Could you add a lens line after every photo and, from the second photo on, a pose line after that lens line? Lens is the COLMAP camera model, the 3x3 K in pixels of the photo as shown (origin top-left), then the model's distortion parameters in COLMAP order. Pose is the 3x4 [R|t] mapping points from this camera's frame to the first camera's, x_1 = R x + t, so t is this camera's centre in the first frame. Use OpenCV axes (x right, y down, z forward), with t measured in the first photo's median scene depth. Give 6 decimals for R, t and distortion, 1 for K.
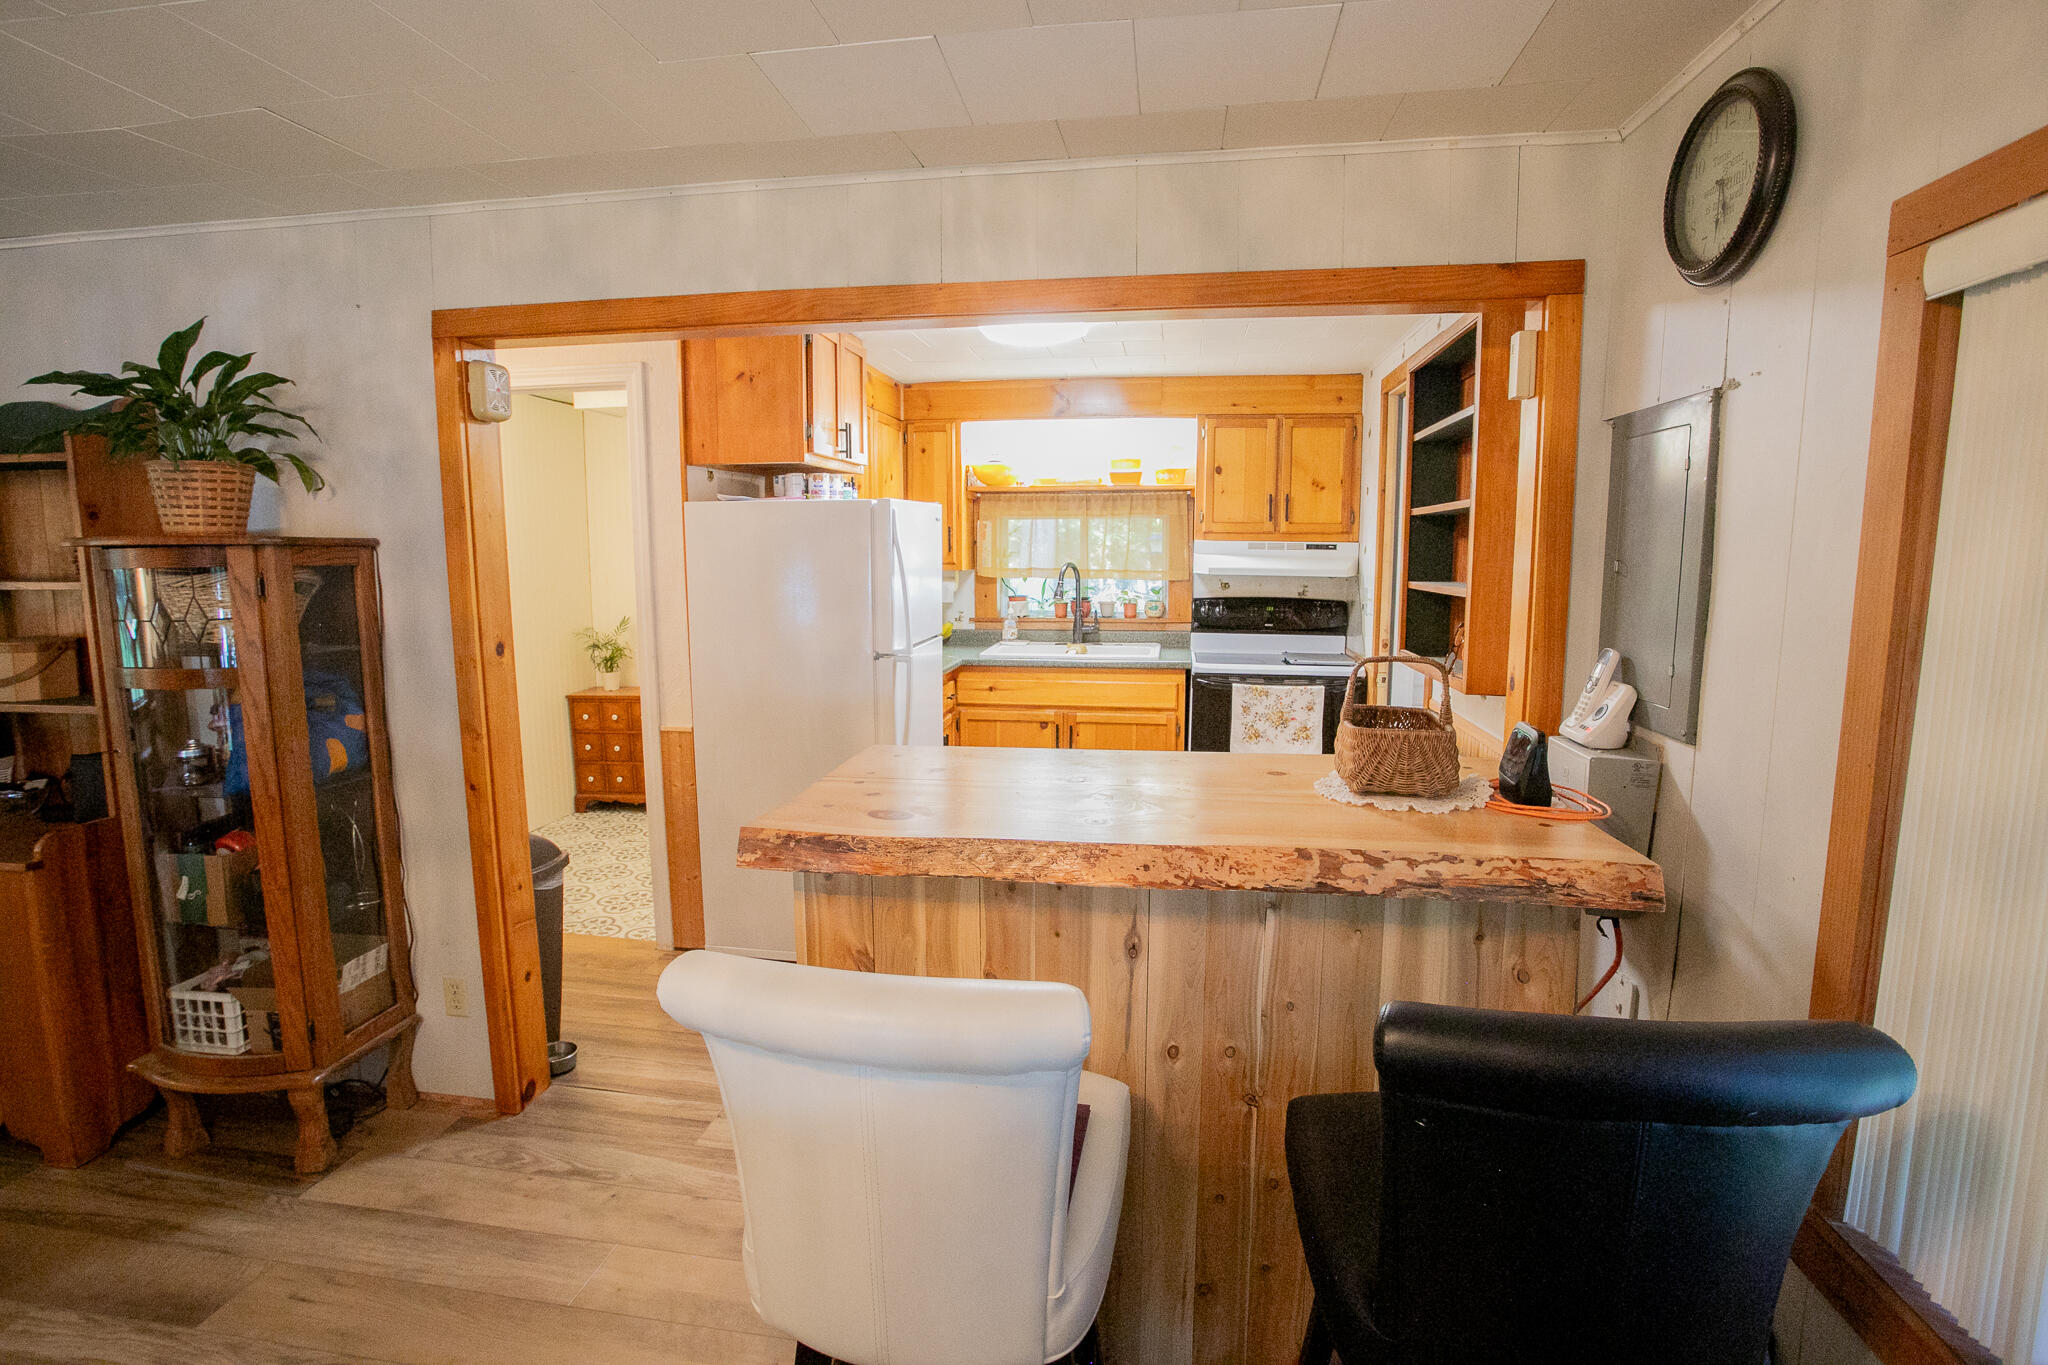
lens RADIAL K [[994.2, 0, 1024.0], [0, 994.2, 682.5], [0, 0, 1]] dist [-0.076437, 0.033671]
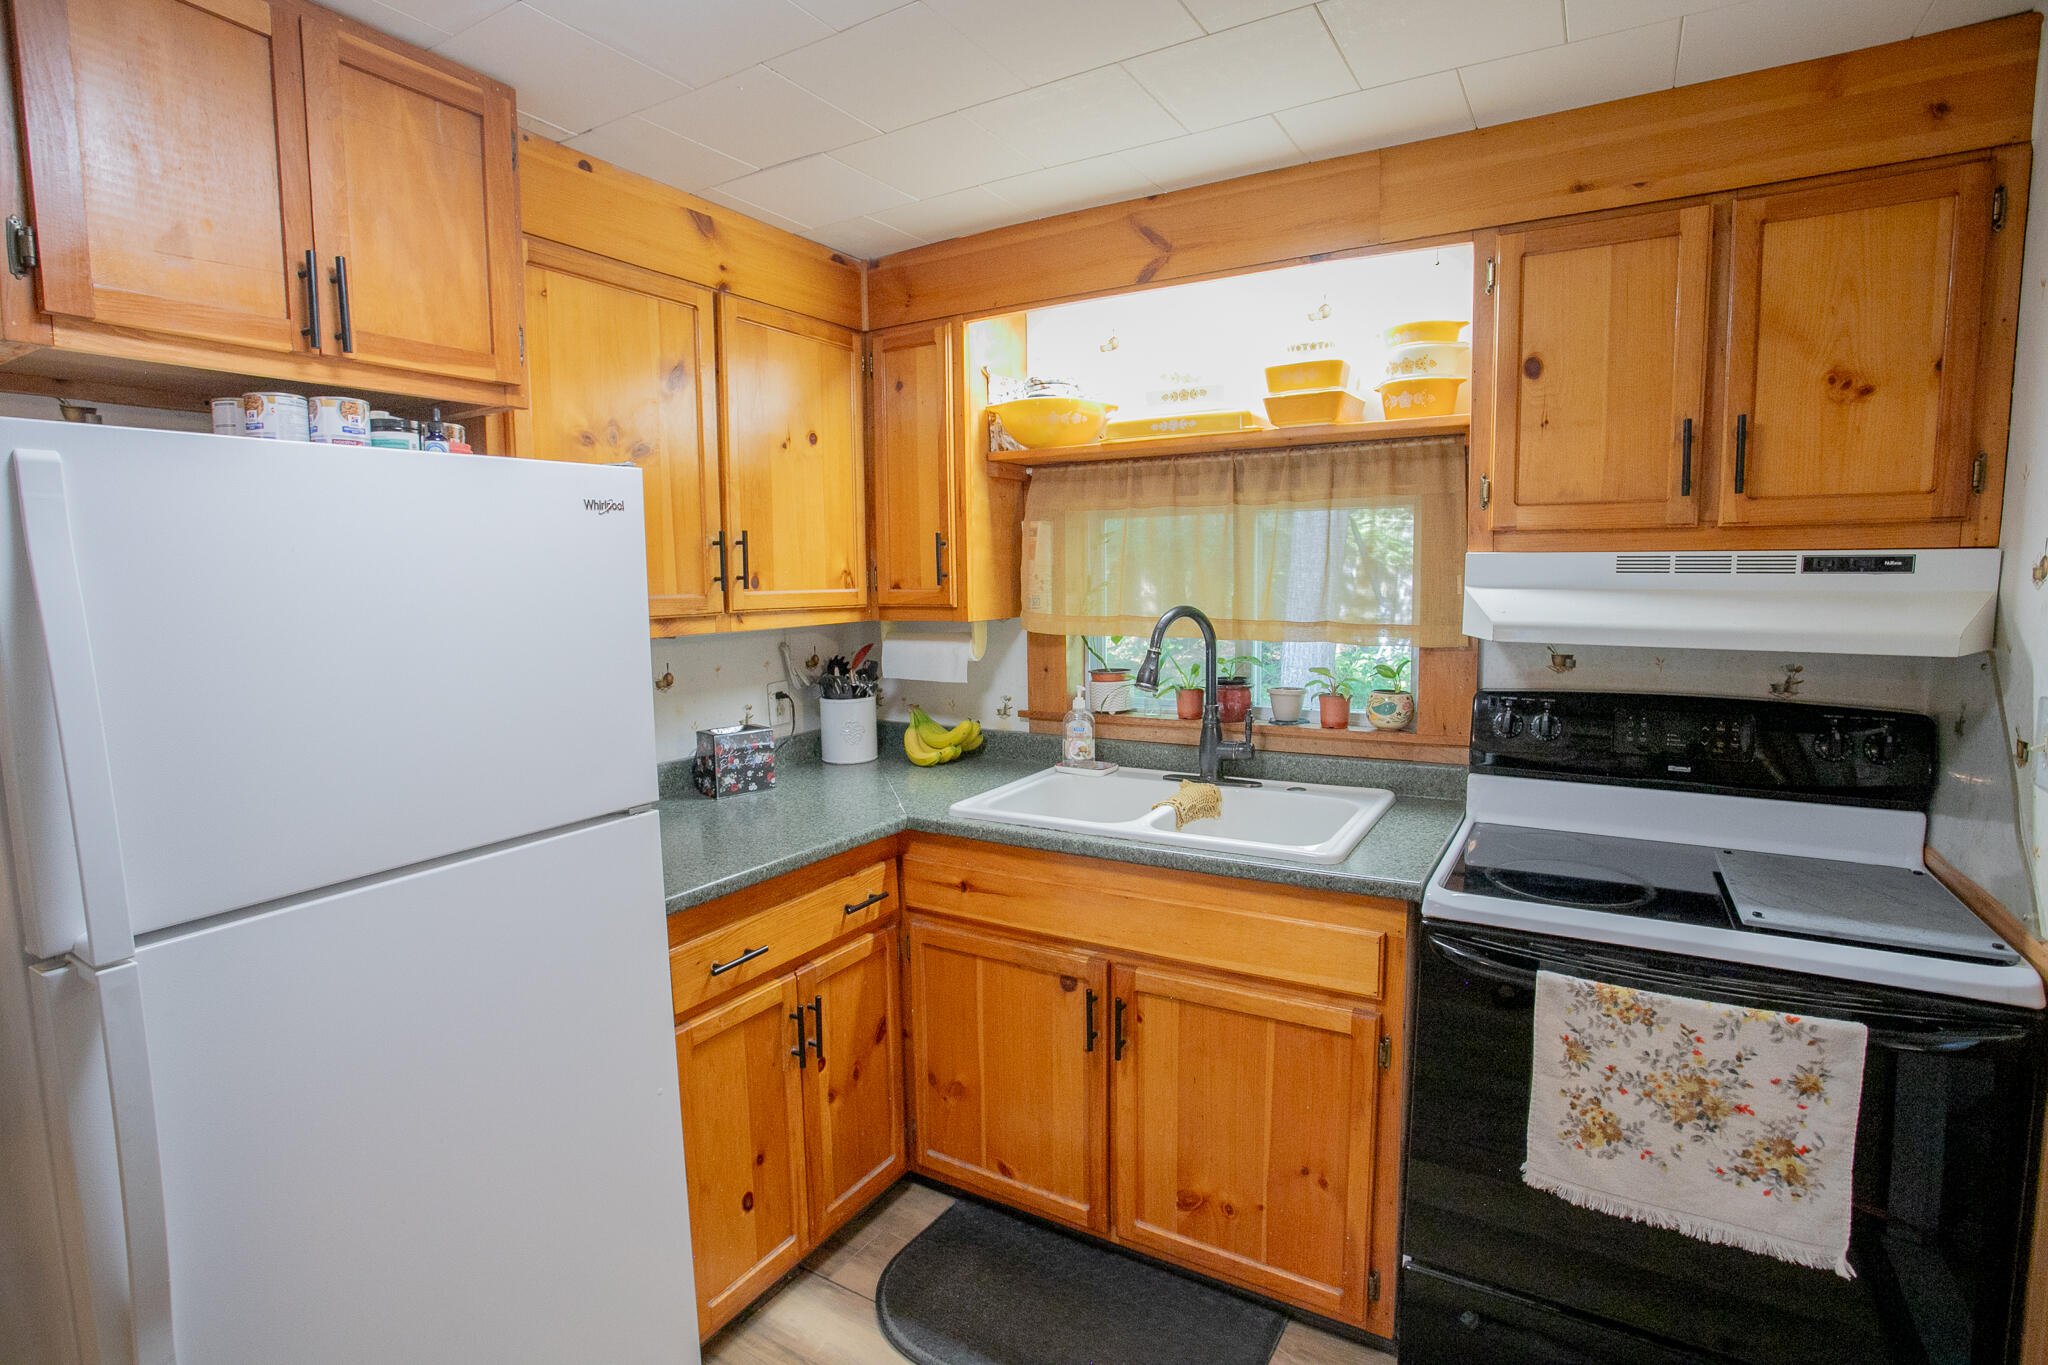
lens RADIAL K [[994.2, 0, 1024.0], [0, 994.2, 682.5], [0, 0, 1]] dist [-0.076437, 0.033671]
pose [[0.926928, 0.028553, -0.374151, 0.153618], [-0.037706, 0.999141, -0.017166, -0.077073], [0.373340, 0.030020, 0.927209, 0.565556]]
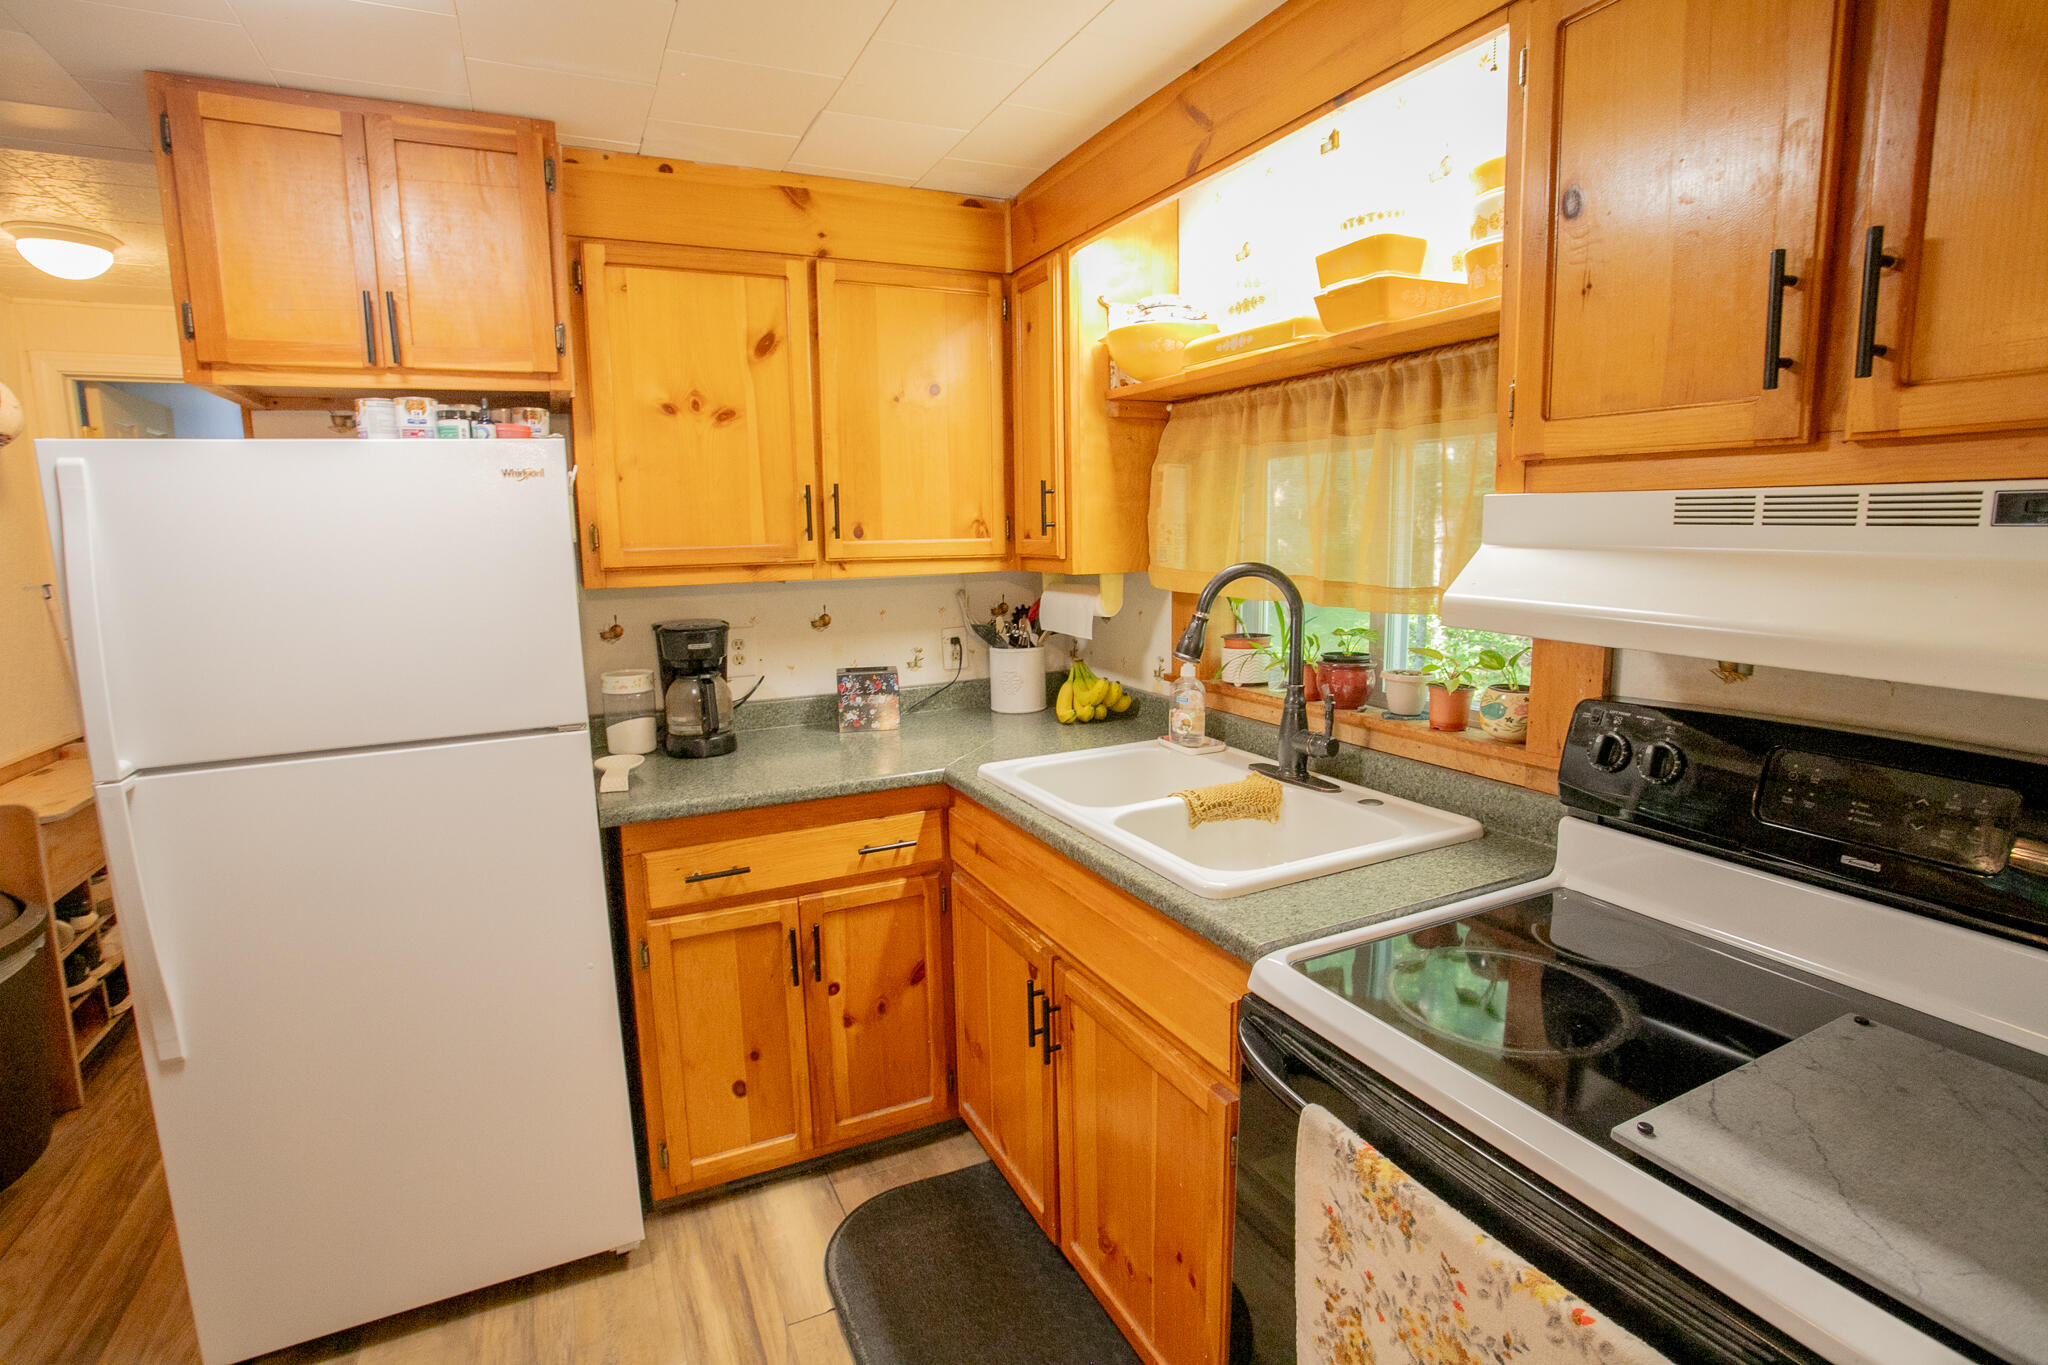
lens RADIAL K [[994.2, 0, 1024.0], [0, 994.2, 682.5], [0, 0, 1]] dist [-0.076437, 0.033671]
pose [[0.567491, 0.119033, -0.814730, 0.317739], [-0.094719, 0.992364, 0.079010, -0.099863], [0.817913, 0.032333, 0.574432, 0.733568]]
